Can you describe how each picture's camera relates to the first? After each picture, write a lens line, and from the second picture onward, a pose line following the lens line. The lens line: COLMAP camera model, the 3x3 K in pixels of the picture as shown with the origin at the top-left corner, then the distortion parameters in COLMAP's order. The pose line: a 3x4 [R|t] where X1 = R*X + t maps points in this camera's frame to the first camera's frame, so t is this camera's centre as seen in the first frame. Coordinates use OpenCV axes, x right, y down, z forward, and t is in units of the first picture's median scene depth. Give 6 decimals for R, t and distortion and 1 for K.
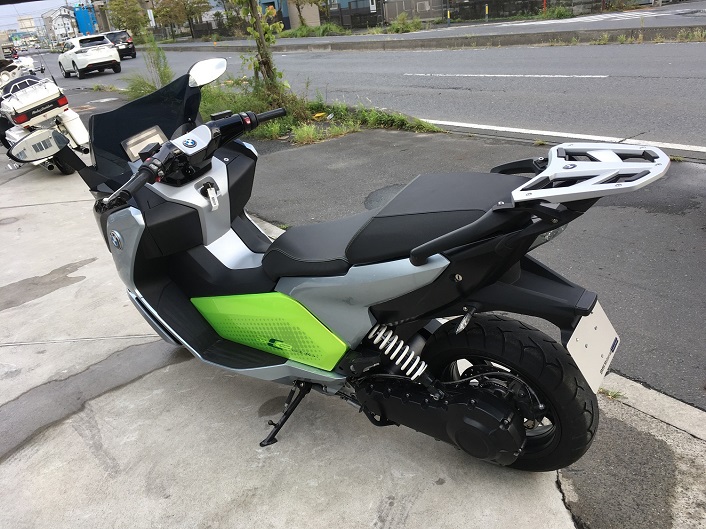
lens RADIAL K [[603.1, 0, 353.0], [0, 603.1, 264.5], [0, 0, 1]] dist [0.098945, -0.145844]
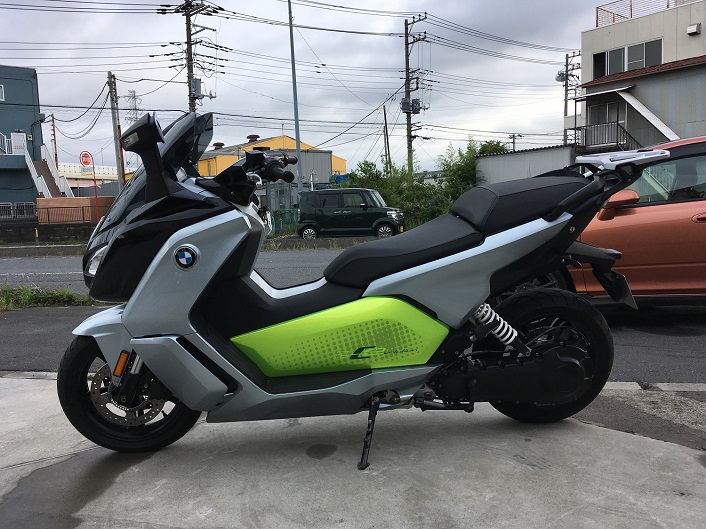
lens RADIAL K [[603.1, 0, 353.0], [0, 603.1, 264.5], [0, 0, 1]] dist [0.098945, -0.145844]
pose [[0.741333, 0.030394, 0.670449, -0.864571], [0.218574, 0.933577, -0.284007, 0.291138], [-0.634547, 0.357087, 0.685448, 0.283472]]
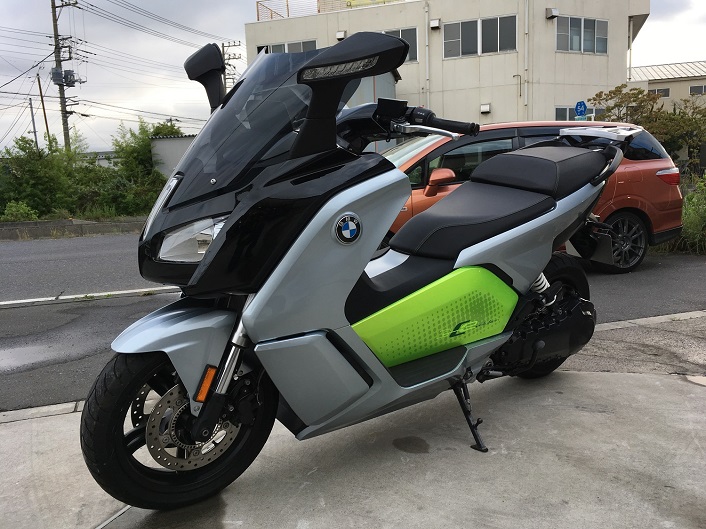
lens RADIAL K [[603.1, 0, 353.0], [0, 603.1, 264.5], [0, 0, 1]] dist [0.098945, -0.145844]
pose [[0.274933, -0.019699, 0.961262, -1.127483], [0.384960, 0.918408, -0.091283, 0.064889], [-0.881032, 0.395144, 0.260084, 0.911917]]
